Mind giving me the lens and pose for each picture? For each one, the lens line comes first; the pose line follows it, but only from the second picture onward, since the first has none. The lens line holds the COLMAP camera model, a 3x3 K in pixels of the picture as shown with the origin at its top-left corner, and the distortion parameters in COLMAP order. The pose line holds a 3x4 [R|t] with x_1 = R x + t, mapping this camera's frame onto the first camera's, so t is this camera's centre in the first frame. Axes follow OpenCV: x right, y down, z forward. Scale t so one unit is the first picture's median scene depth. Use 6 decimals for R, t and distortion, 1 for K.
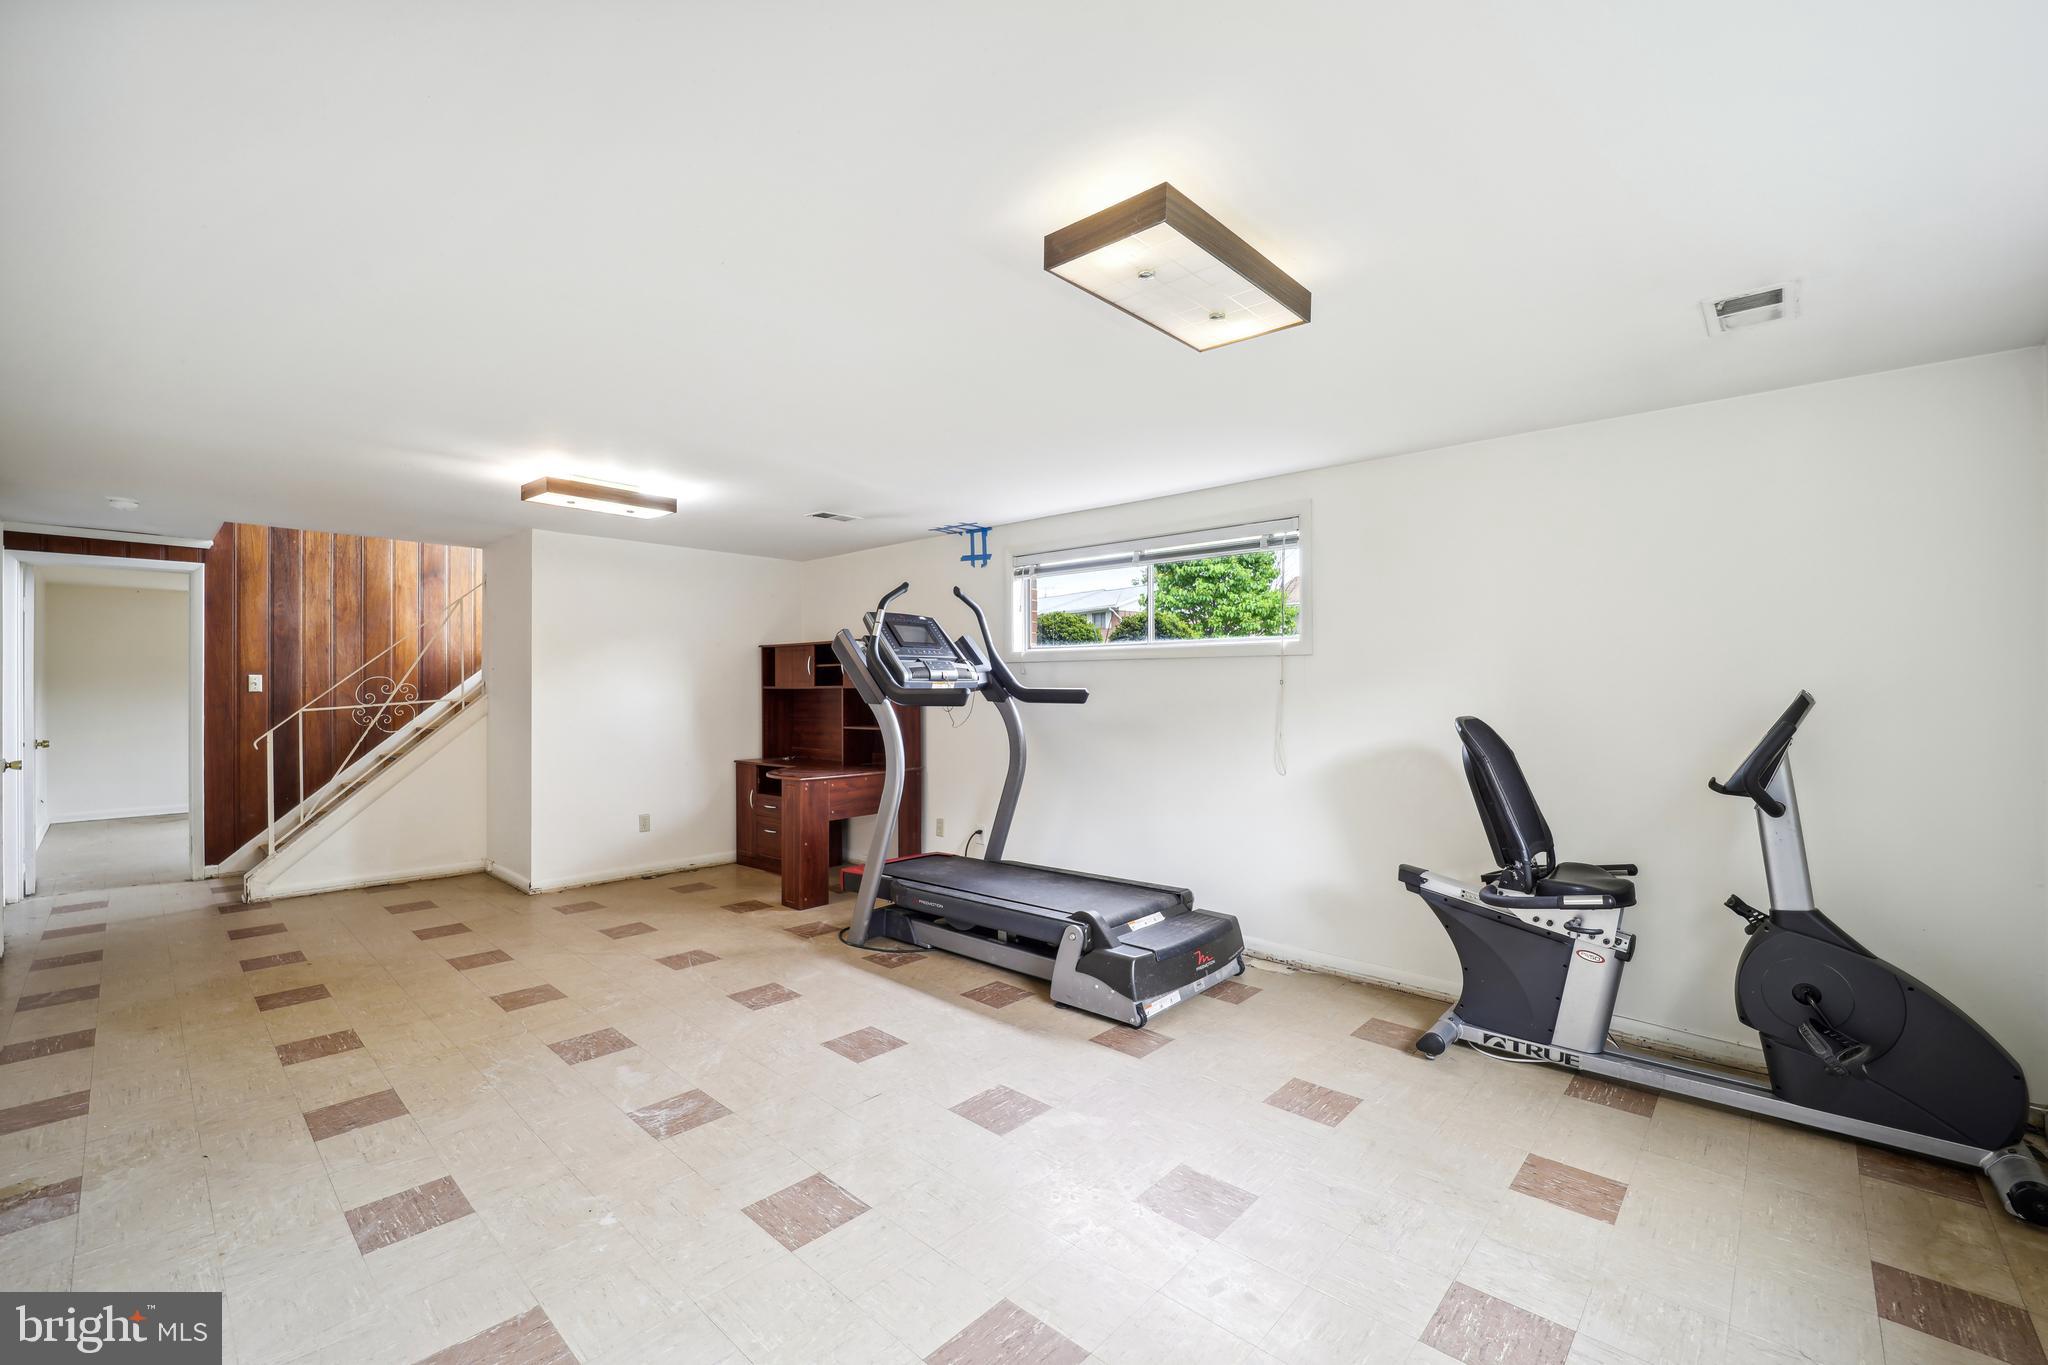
lens RADIAL K [[846.4, 0, 1025.7], [0, 846.4, 683.7], [0, 0, 1]] dist [-0.013172, -0.000085]
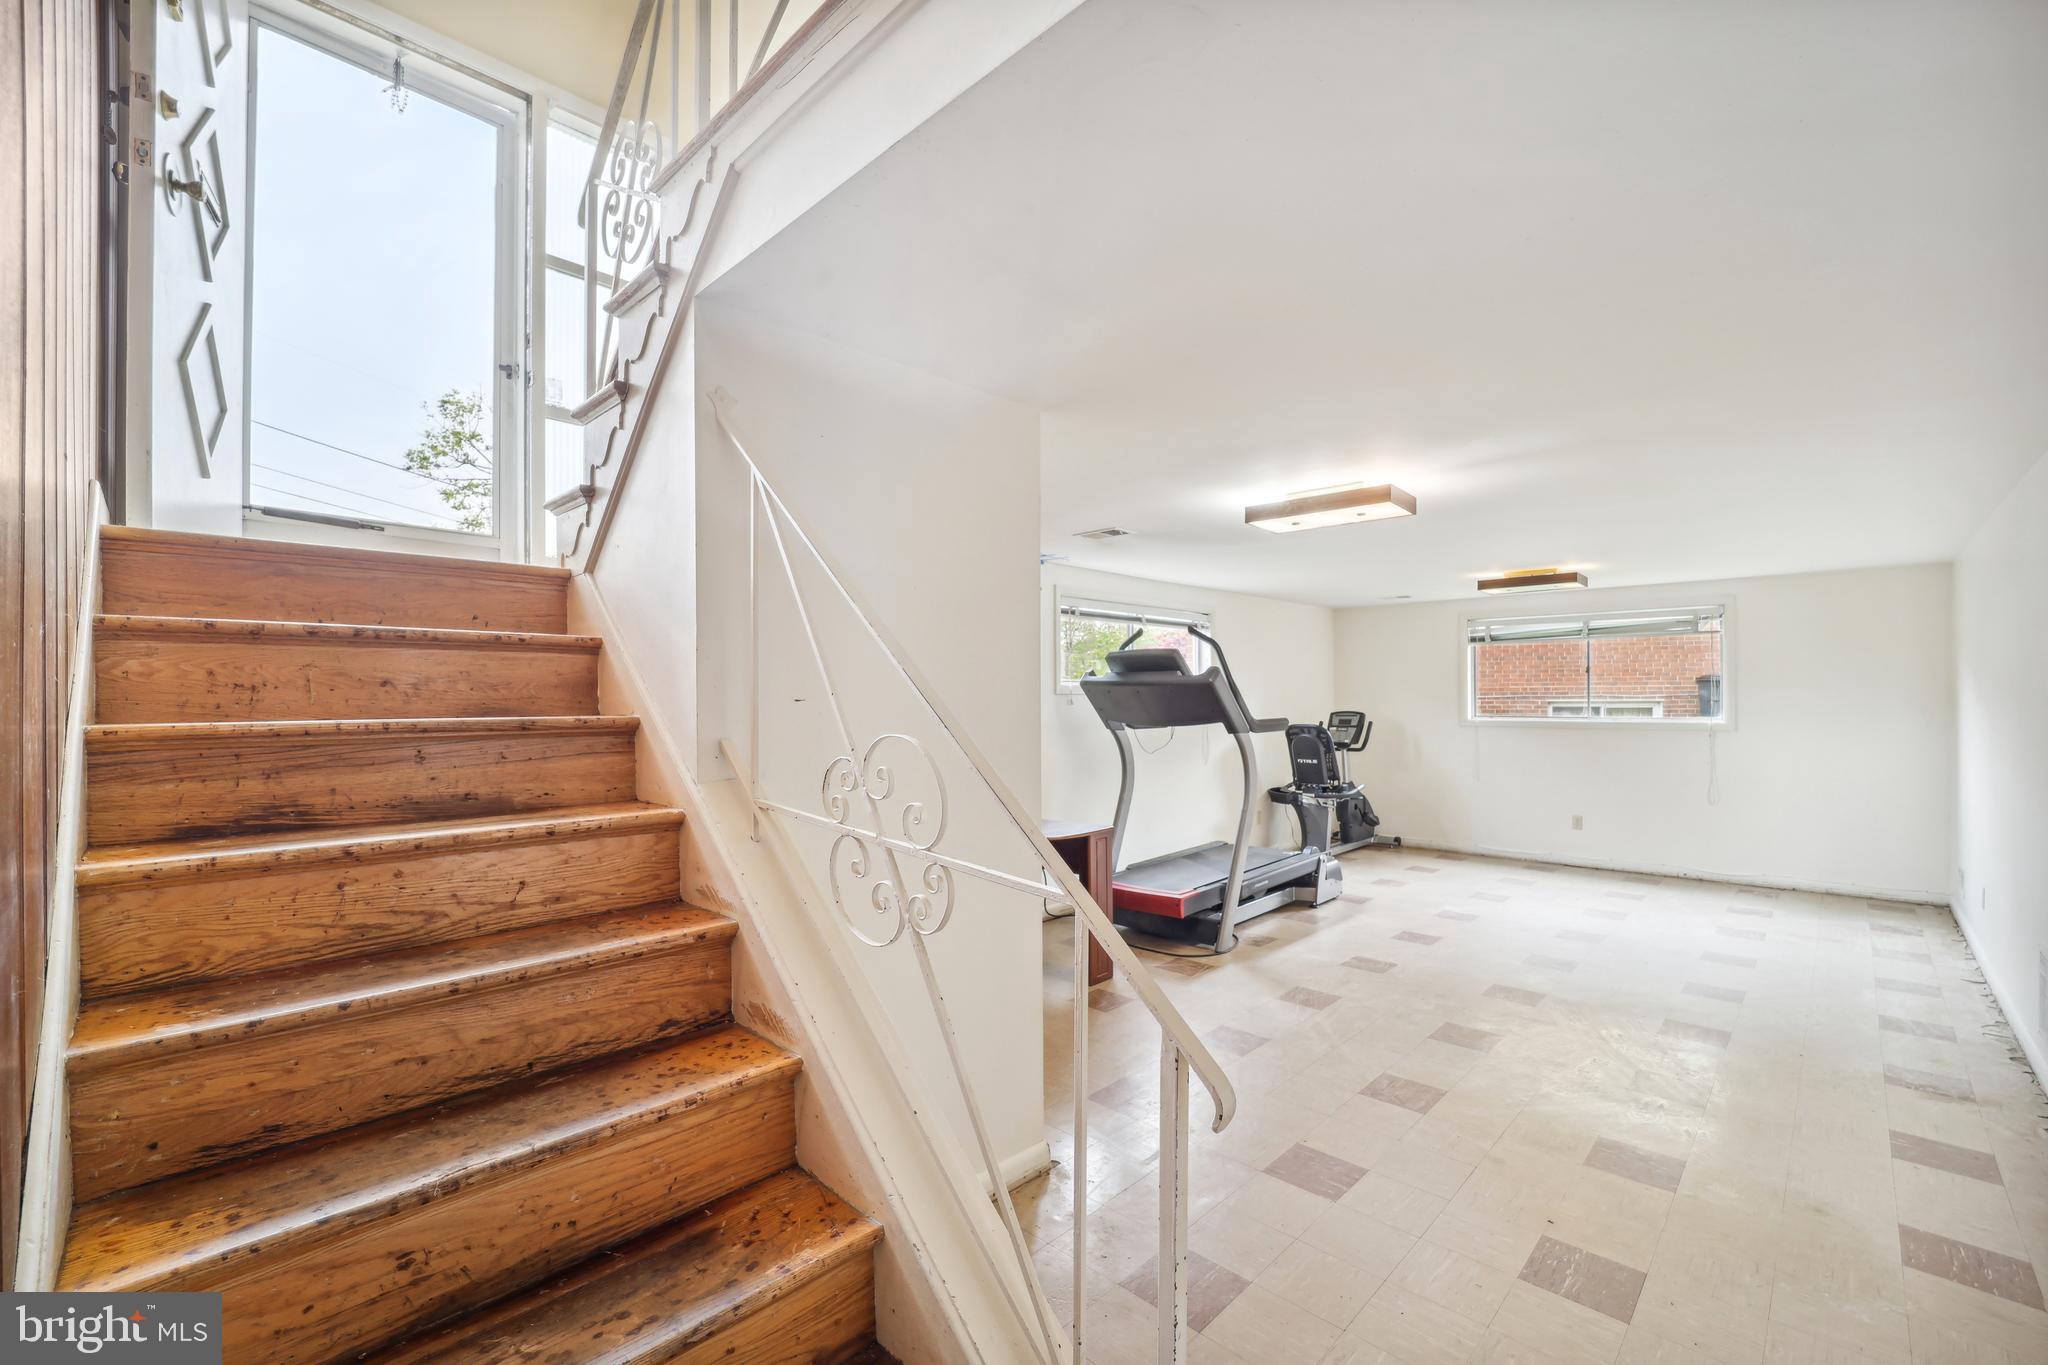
lens RADIAL K [[846.4, 0, 1021.3], [0, 846.4, 696.0], [0, 0, 1]] dist [-0.013172, -0.000085]
pose [[0.028127, 0.004446, 0.999594, -1.452416], [-0.000551, 0.999990, -0.004432, -0.024180], [-0.999604, -0.000426, 0.028129, 1.356429]]
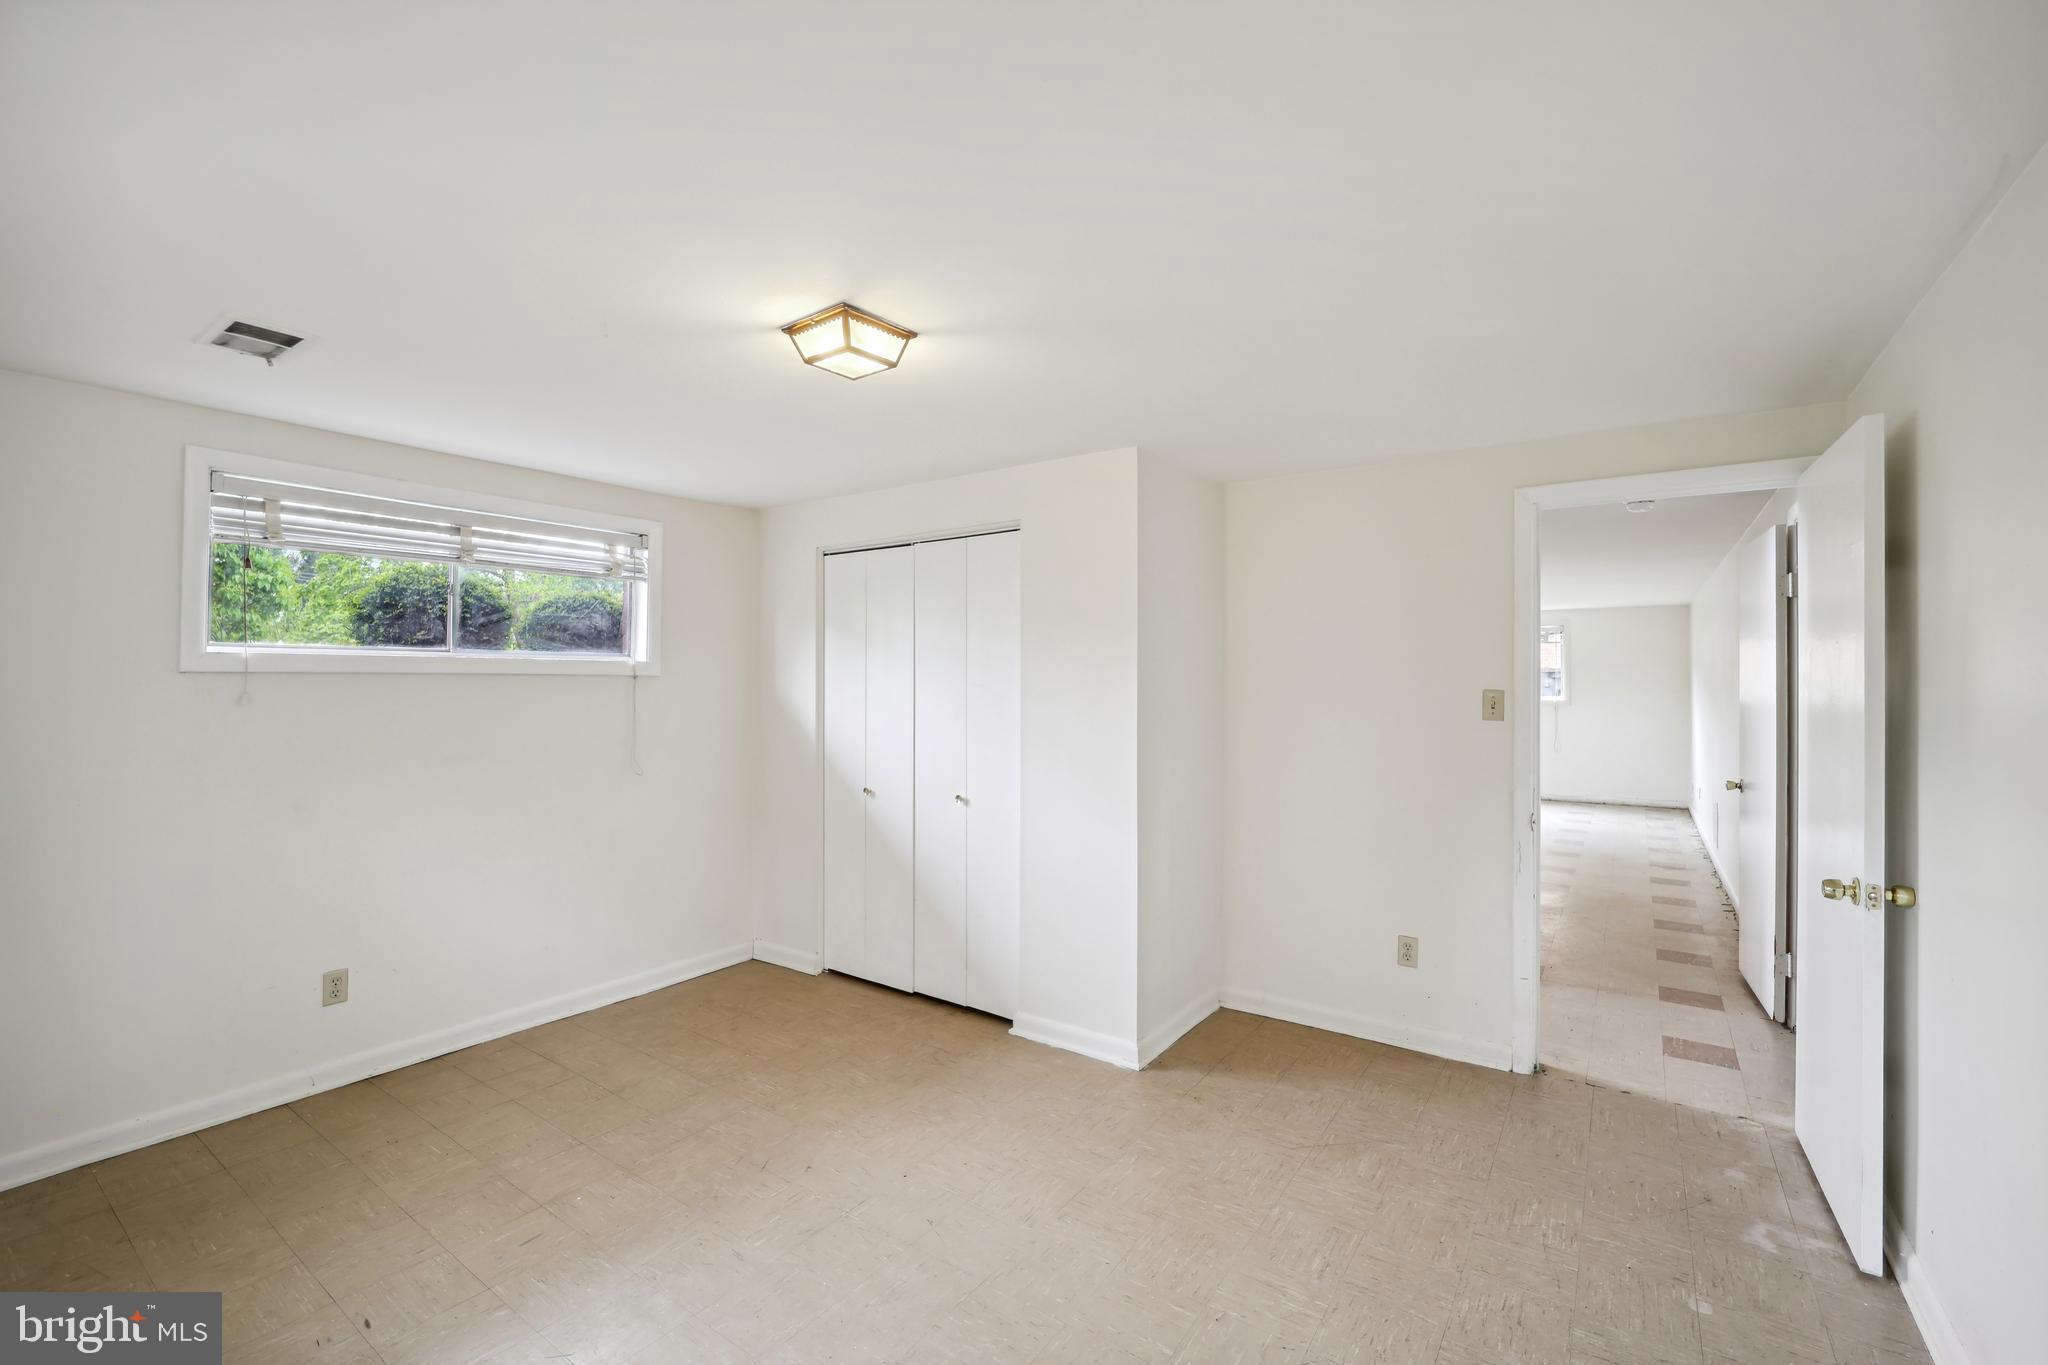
lens RADIAL K [[843.0, 0, 1032.1], [0, 843.0, 678.5], [0, 0, 1]] dist [-0.019523, -0.000089]
pose [[-0.126243, 0.003584, 0.991993, -2.106100], [-0.008204, 0.999955, -0.004657, -0.013319], [-0.991965, -0.008727, -0.126208, 1.968441]]
